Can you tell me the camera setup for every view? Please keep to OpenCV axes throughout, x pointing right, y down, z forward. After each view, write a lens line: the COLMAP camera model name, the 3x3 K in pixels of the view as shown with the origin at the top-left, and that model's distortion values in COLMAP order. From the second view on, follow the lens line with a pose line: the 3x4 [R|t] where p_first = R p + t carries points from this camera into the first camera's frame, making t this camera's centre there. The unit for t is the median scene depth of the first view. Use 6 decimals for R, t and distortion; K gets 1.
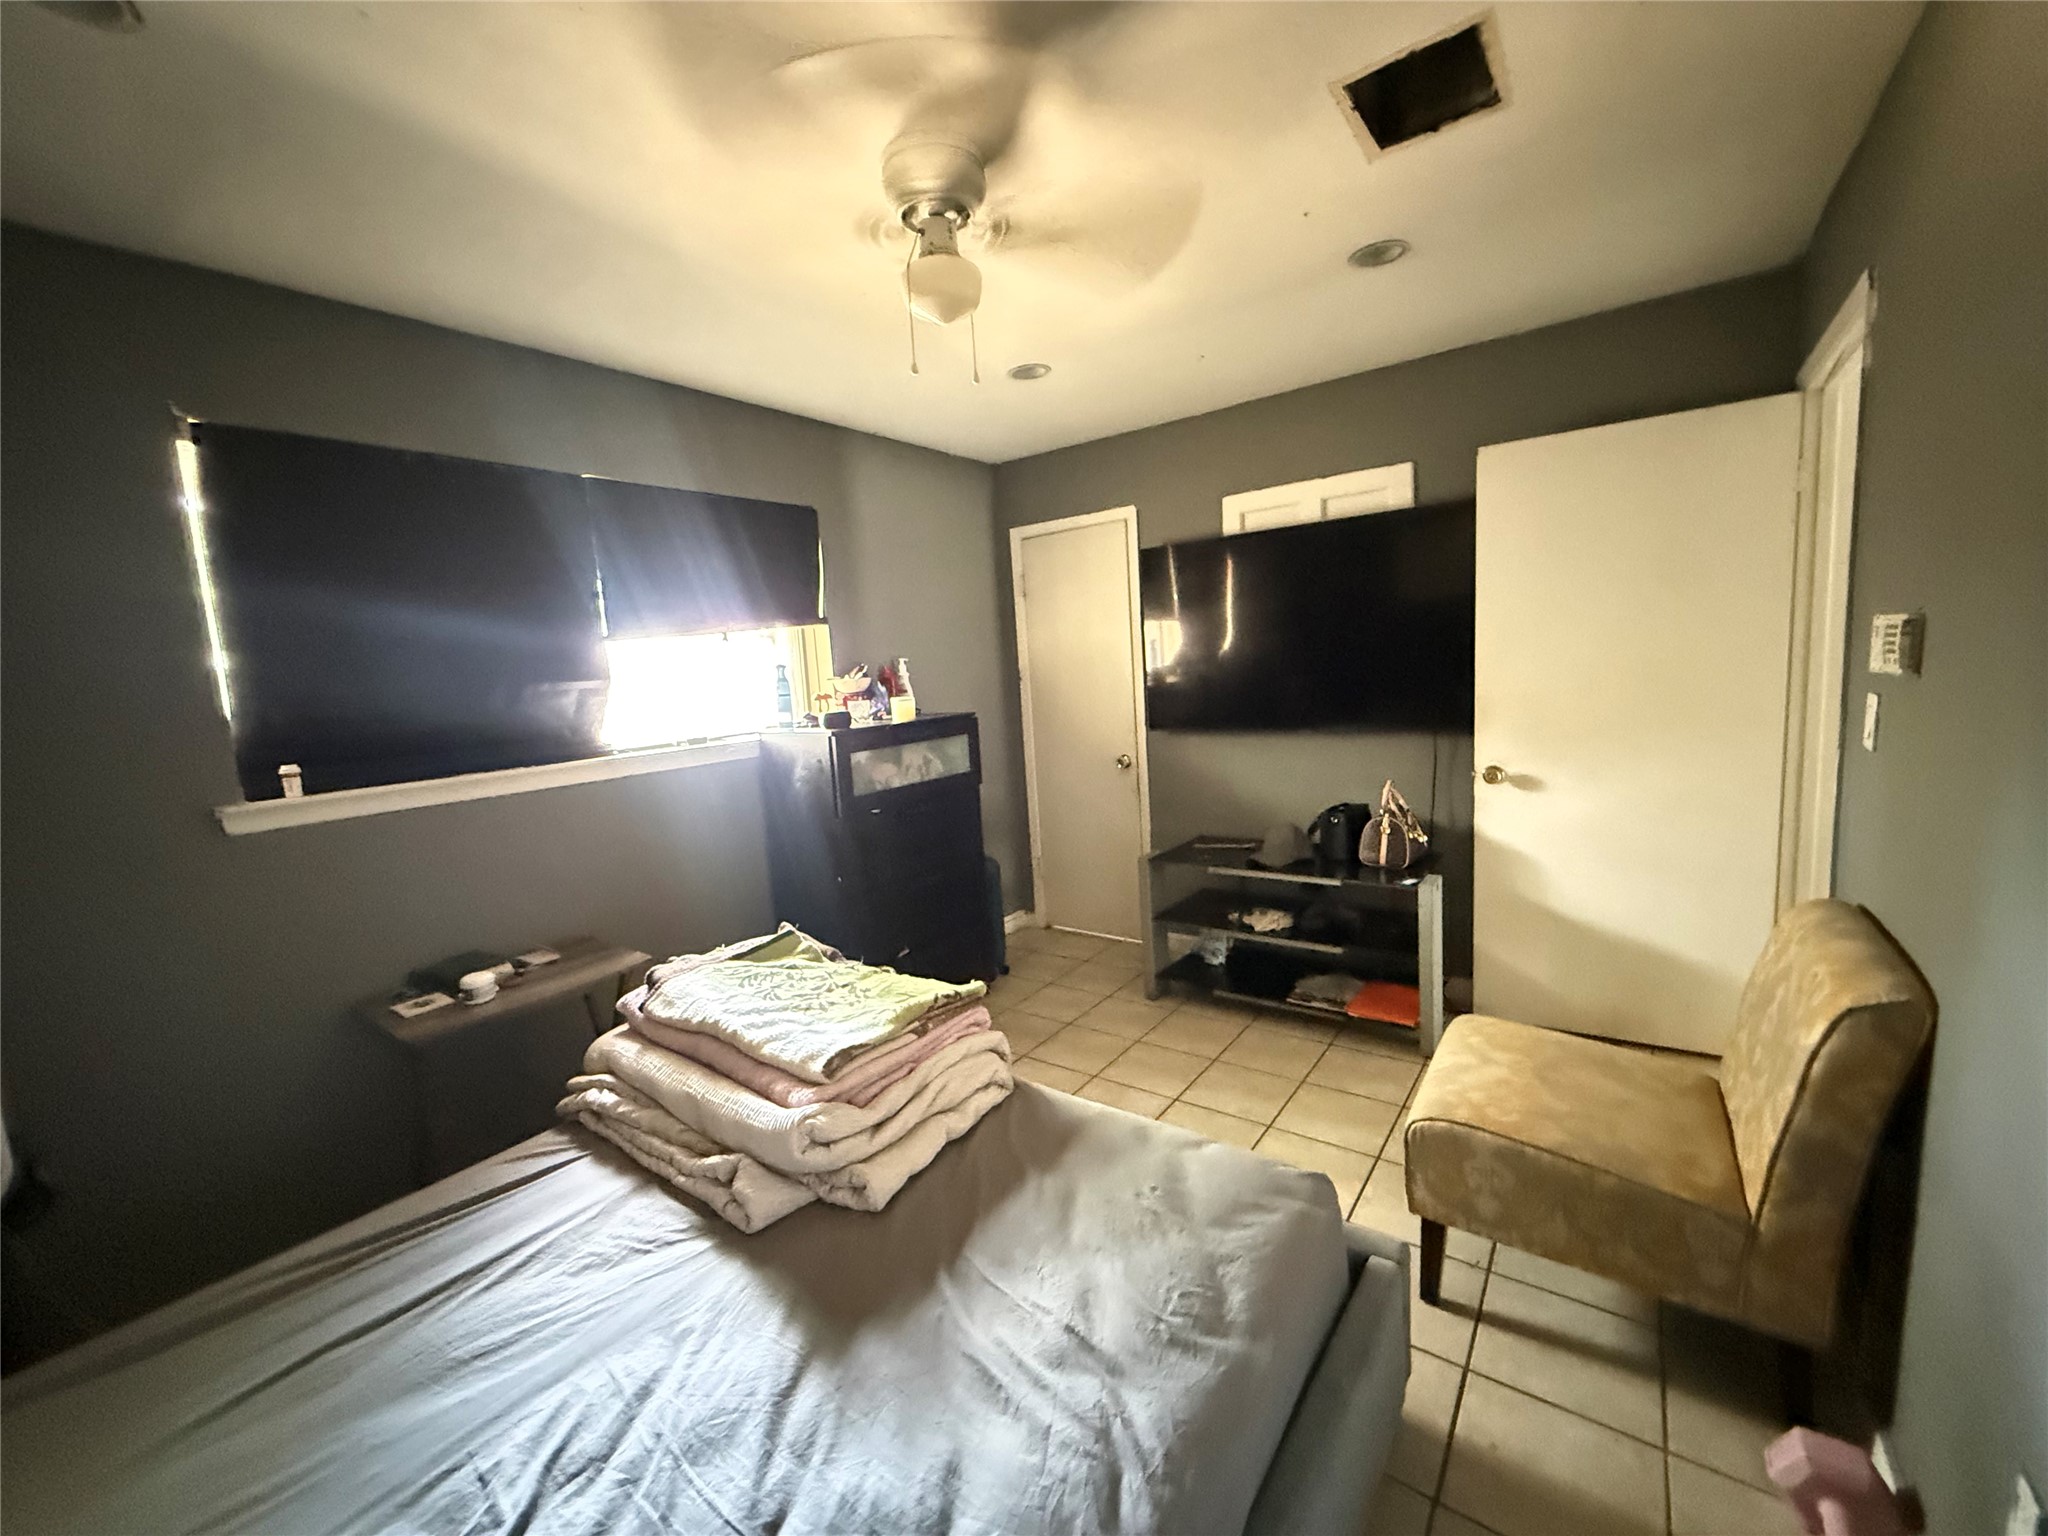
lens RADIAL K [[820.8, 0, 1028.8], [0, 820.8, 764.9], [0, 0, 1]] dist [0.002050, 0.000645]
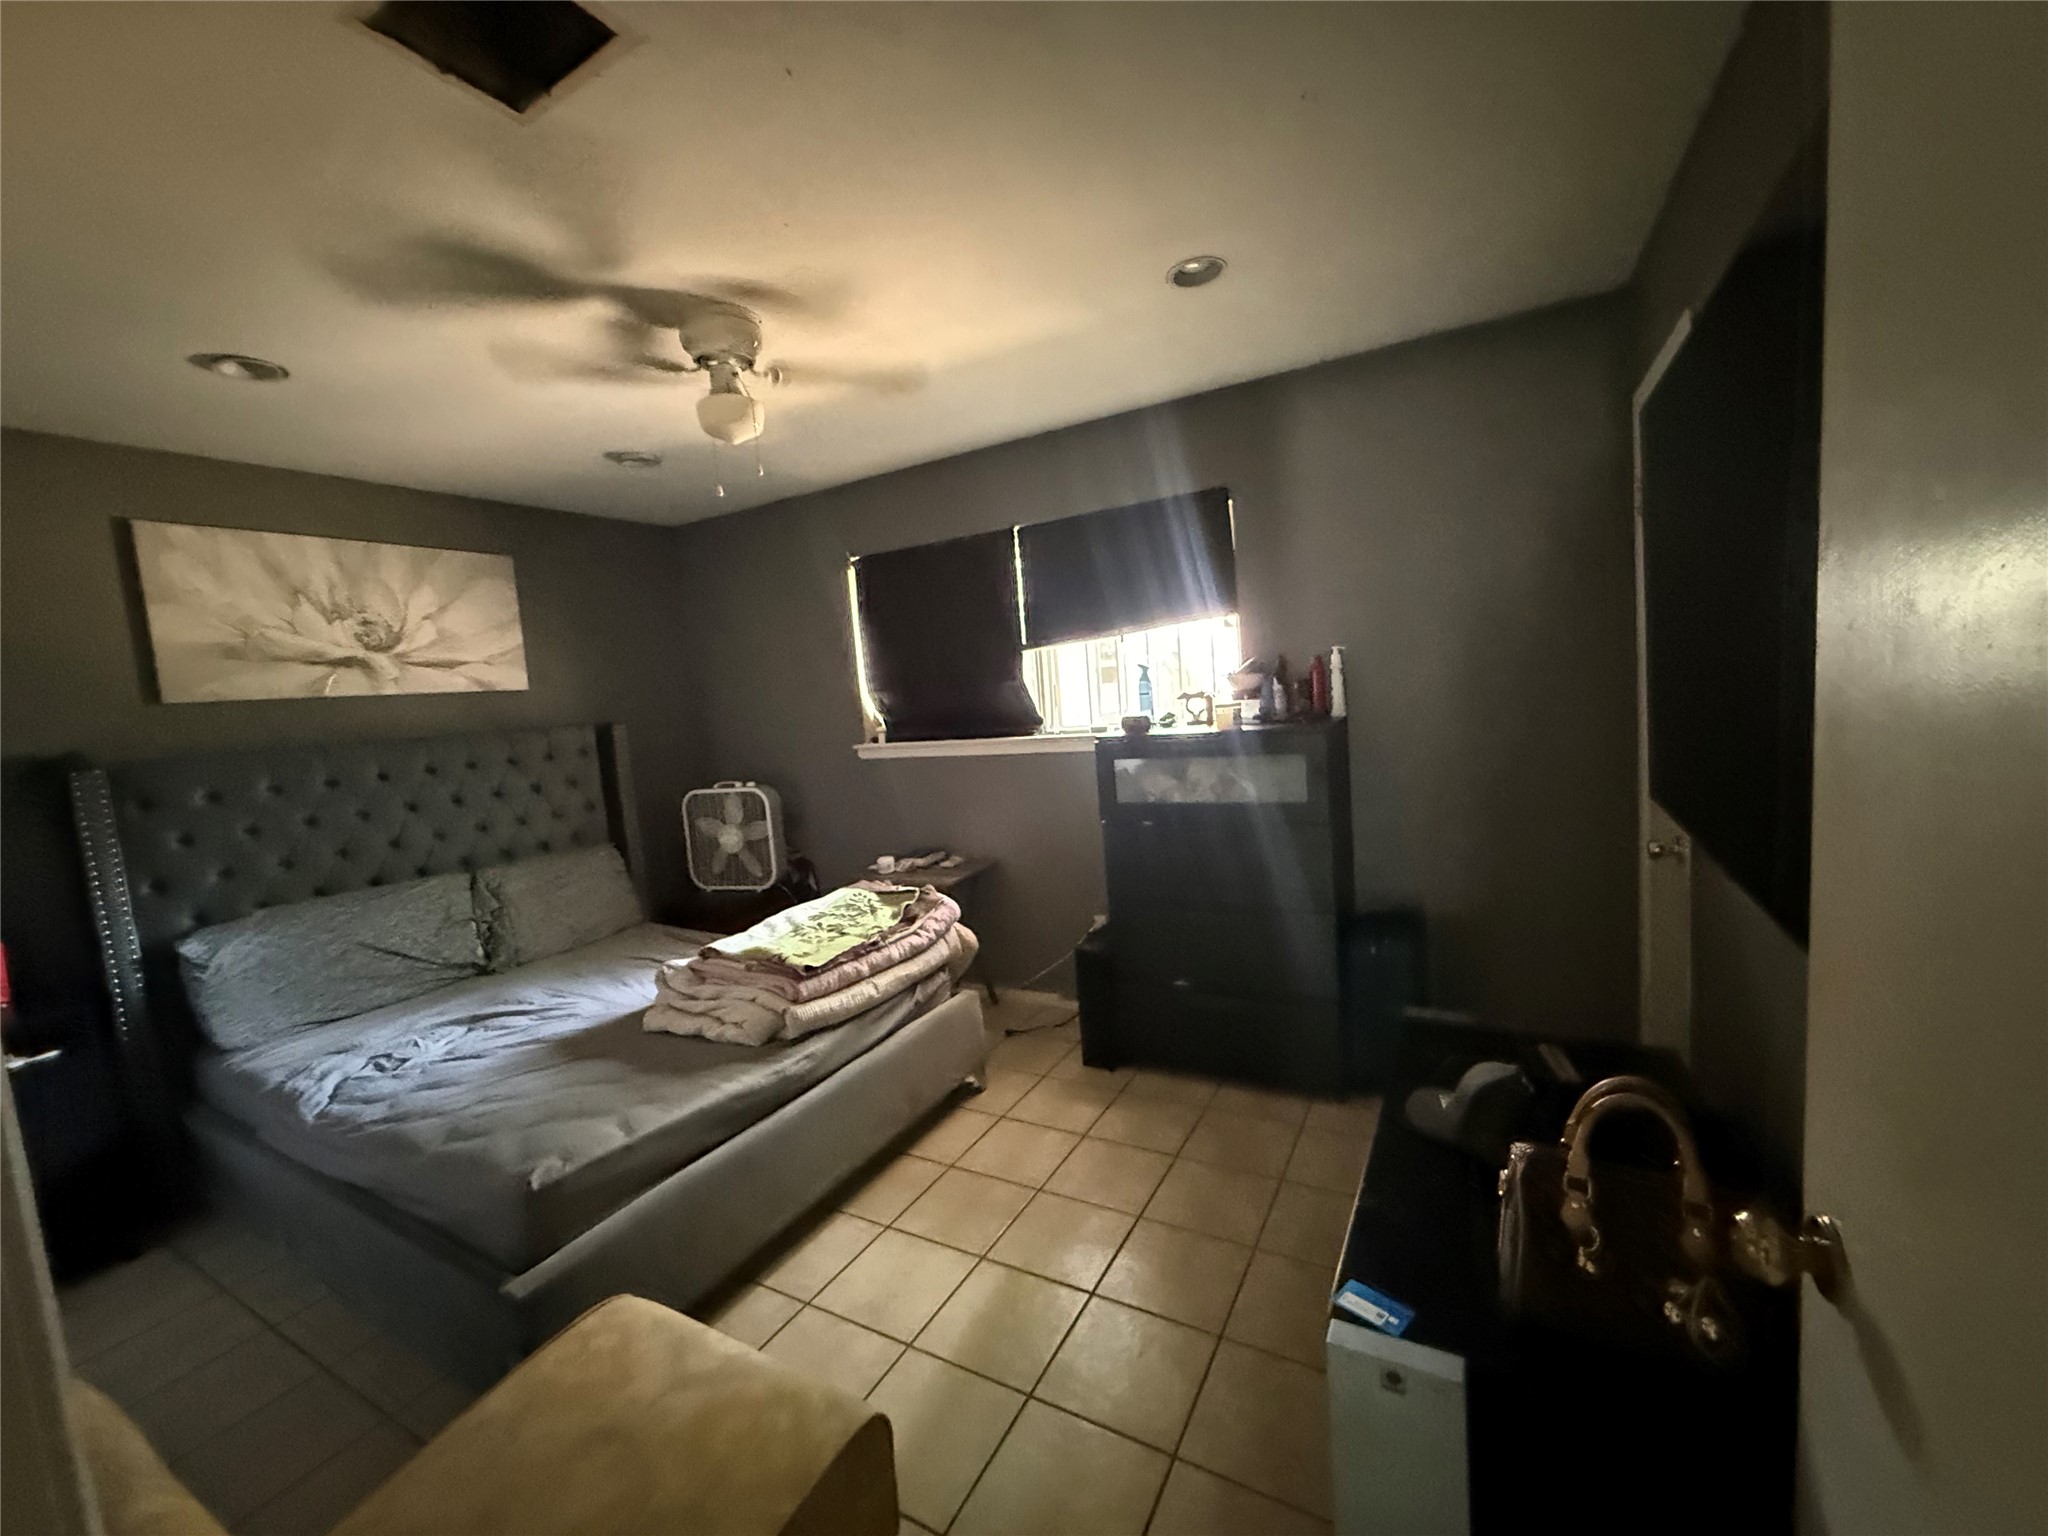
lens RADIAL K [[820.8, 0, 1030.9], [0, 820.8, 768.2], [0, 0, 1]] dist [0.002050, 0.000645]
pose [[0.128361, 0.153931, -0.979708, 1.138424], [-0.049434, 0.987646, 0.148701, -0.222902], [0.990495, 0.029344, 0.134385, 1.158390]]
